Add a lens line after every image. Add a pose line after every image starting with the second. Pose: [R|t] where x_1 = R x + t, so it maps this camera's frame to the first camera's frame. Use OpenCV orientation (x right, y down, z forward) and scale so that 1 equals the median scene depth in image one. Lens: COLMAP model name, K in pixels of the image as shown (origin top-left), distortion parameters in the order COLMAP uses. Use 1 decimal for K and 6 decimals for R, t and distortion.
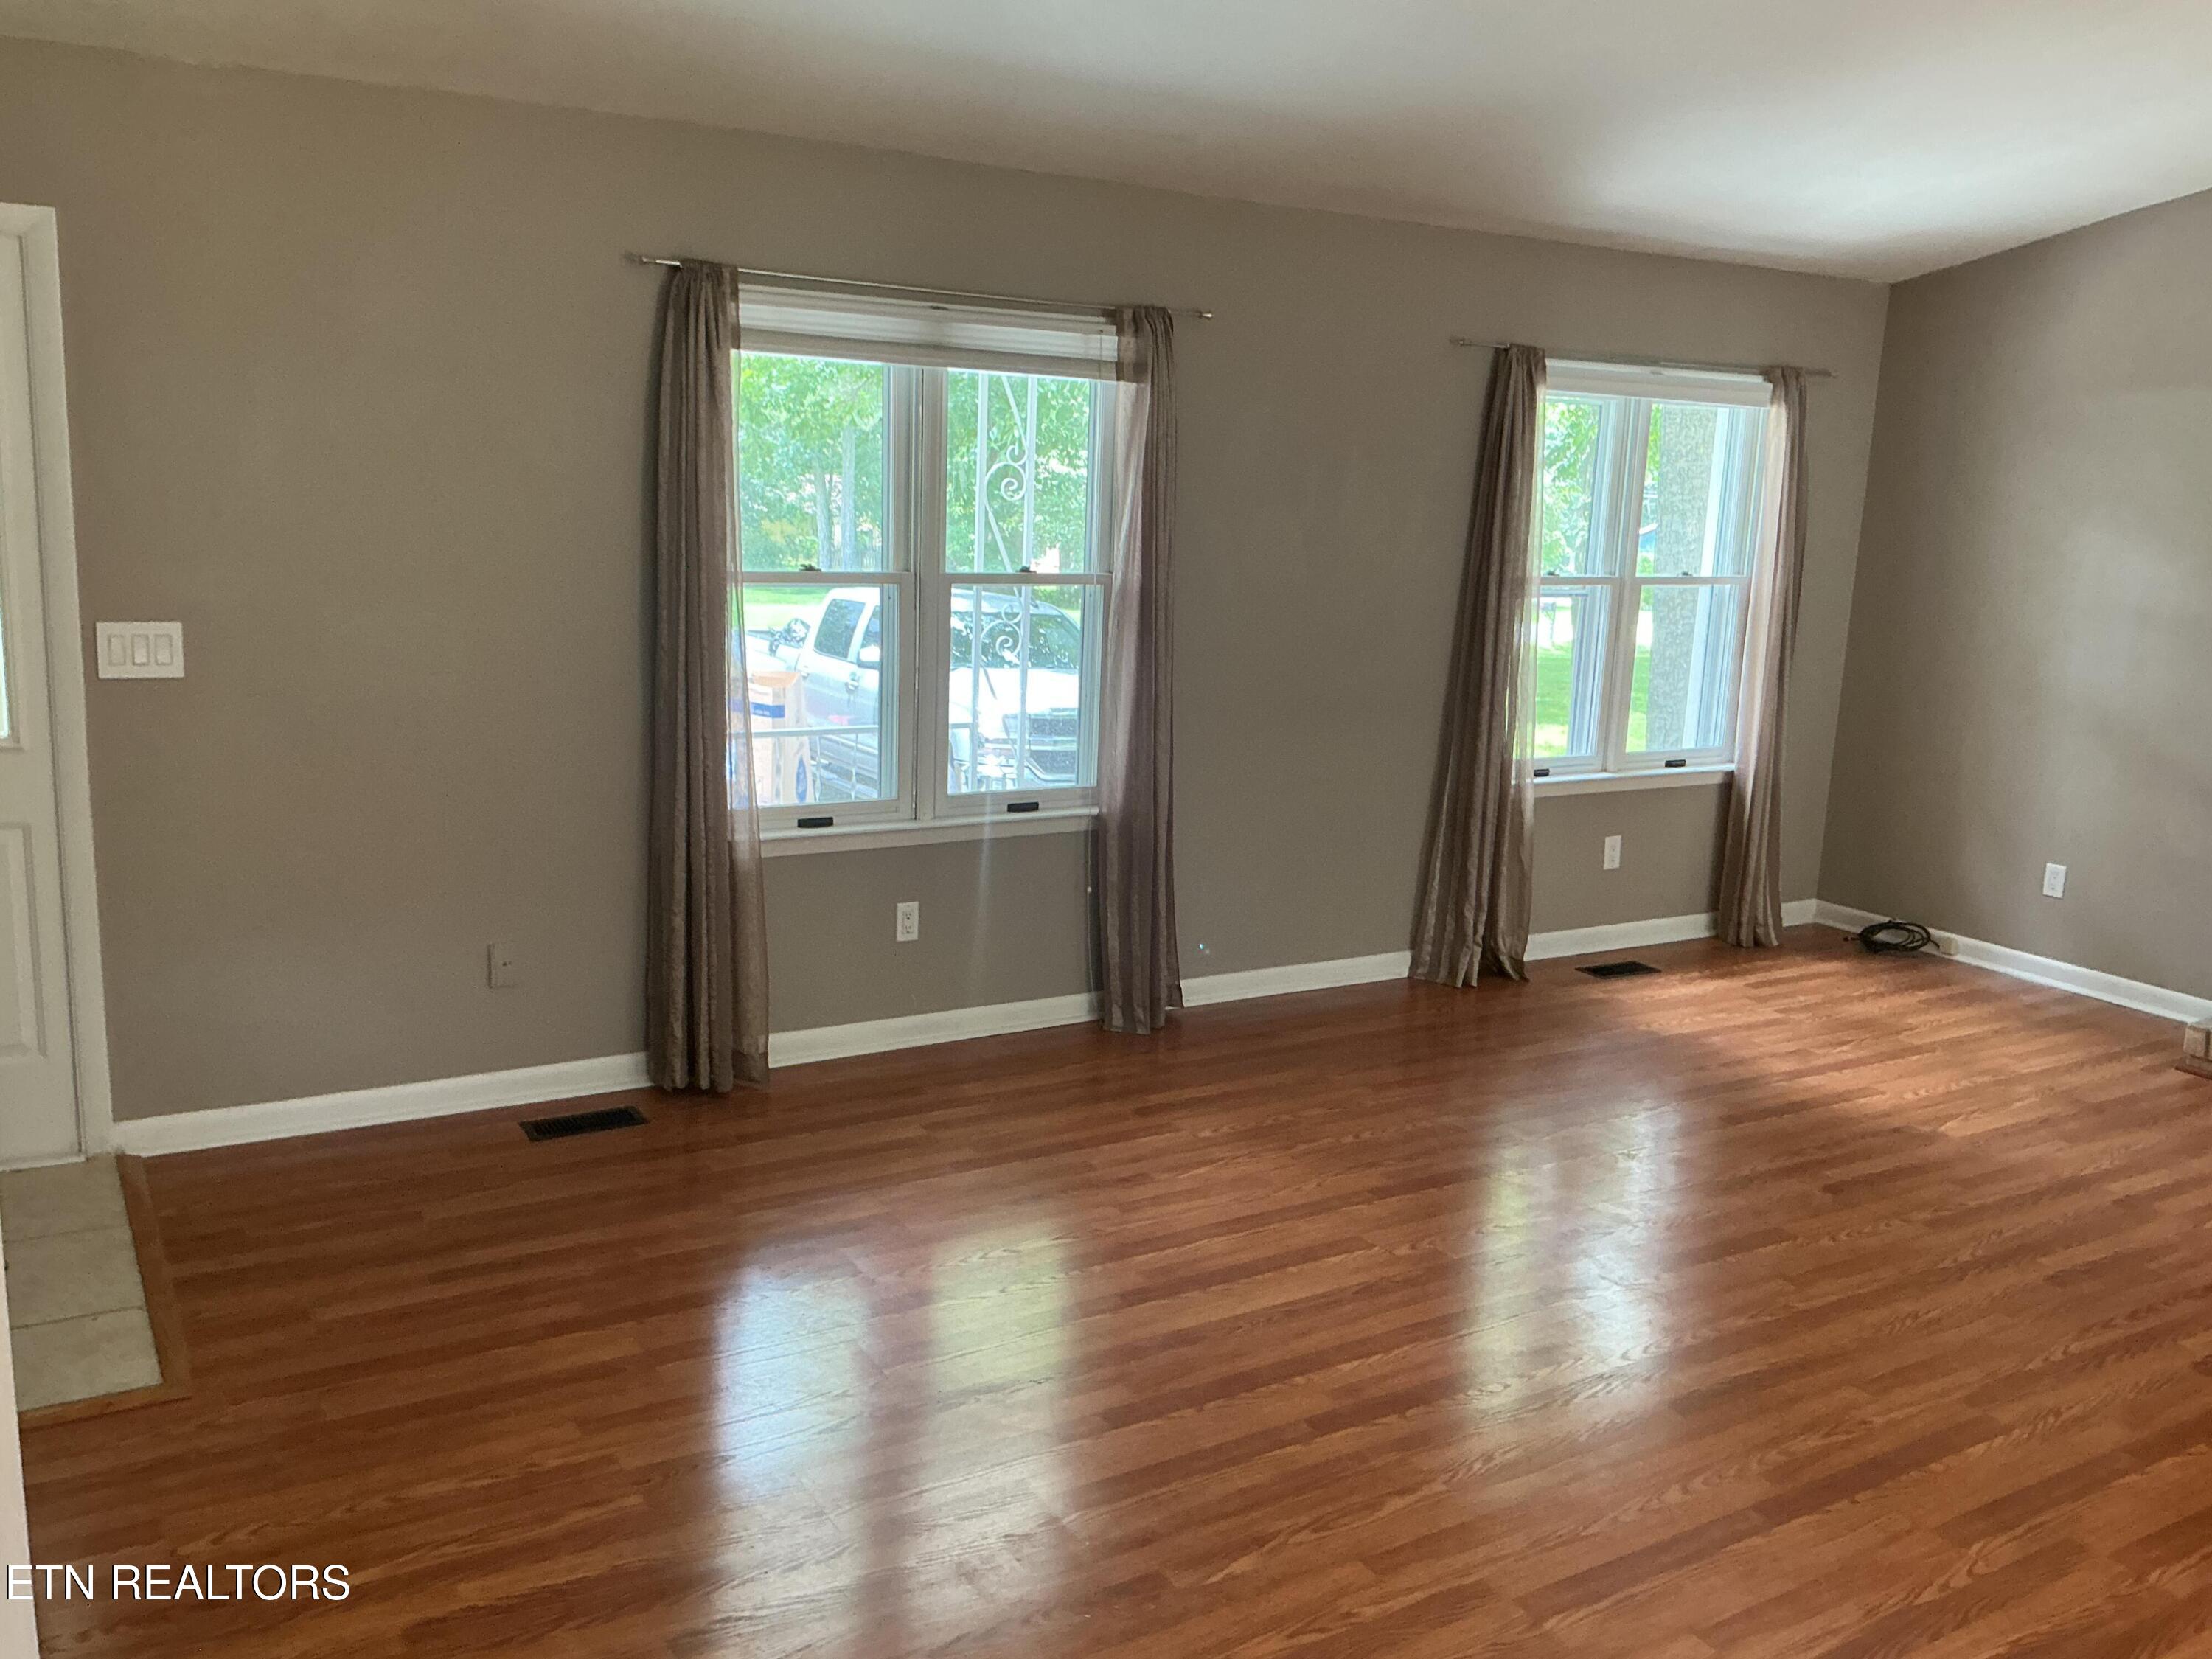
lens RADIAL K [[1831.7, 0, 1106.0], [0, 1831.7, 829.5], [0, 0, 1]] dist [0.073203, -0.000013]
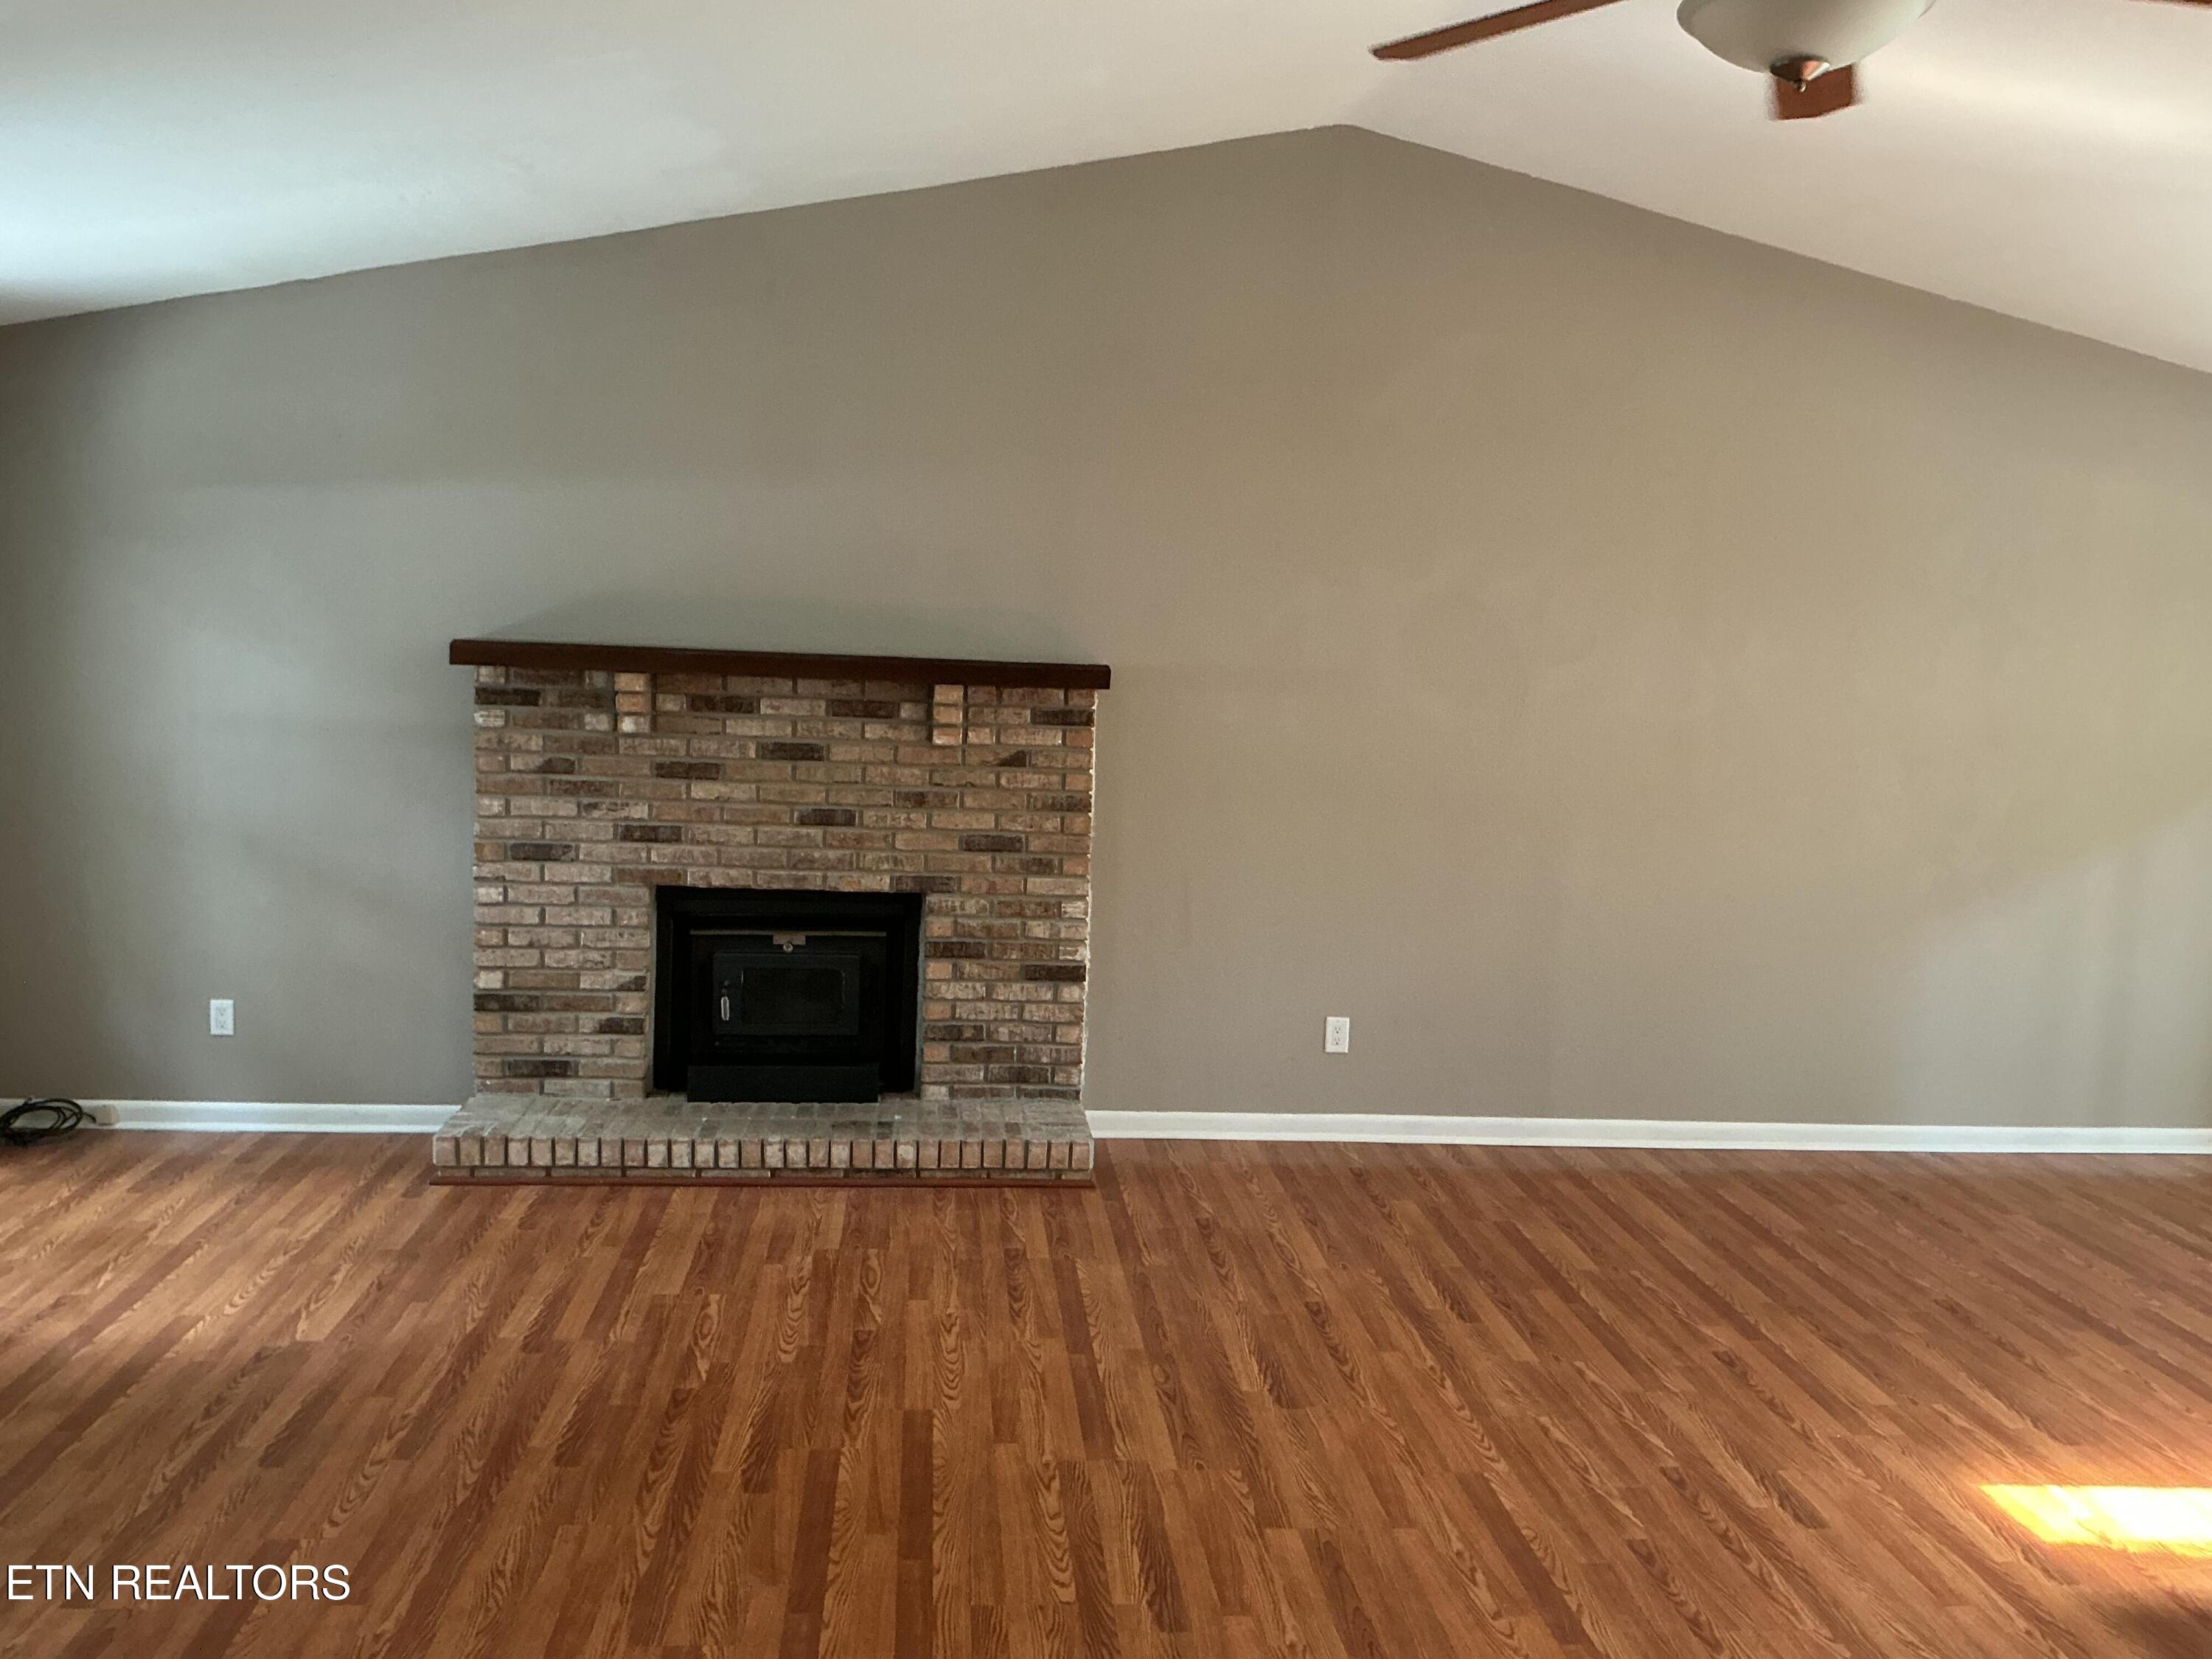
lens RADIAL K [[1849.1, 0, 1088.8], [0, 1849.1, 840.7], [0, 0, 1]] dist [0.109978, -0.210722]
pose [[0.453209, -0.135949, 0.880976, -0.114854], [0.159376, 0.984735, 0.069971, -0.064226], [-0.877041, 0.108695, 0.467958, 0.218575]]
